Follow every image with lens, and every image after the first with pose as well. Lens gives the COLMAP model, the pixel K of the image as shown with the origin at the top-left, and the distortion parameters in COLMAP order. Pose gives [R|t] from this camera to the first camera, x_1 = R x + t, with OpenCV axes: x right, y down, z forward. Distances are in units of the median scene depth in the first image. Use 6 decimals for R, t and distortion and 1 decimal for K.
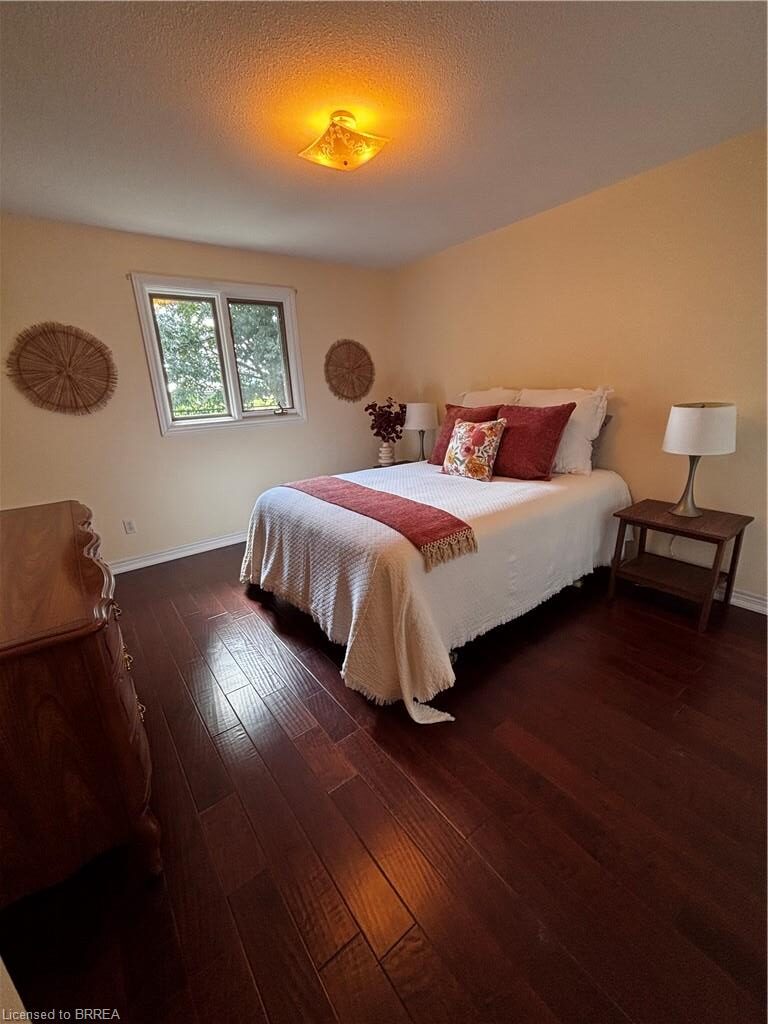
lens RADIAL K [[415.2, 0, 386.3], [0, 415.2, 516.5], [0, 0, 1]] dist [-0.002561, 0.000740]
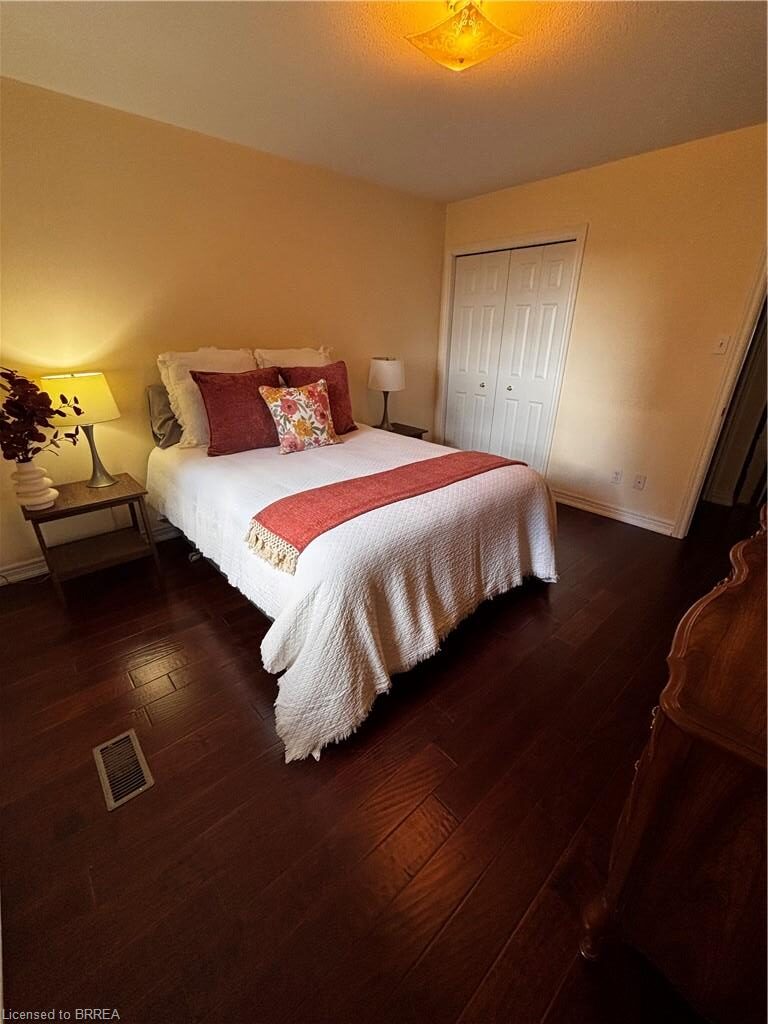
lens RADIAL K [[415.2, 0, 385.7], [0, 415.2, 507.3], [0, 0, 1]] dist [-0.002561, 0.000740]
pose [[-0.067350, -0.344583, 0.936337, -0.734124], [0.304988, 0.886436, 0.348157, -0.254391], [-0.949972, 0.309020, 0.045392, 0.873328]]
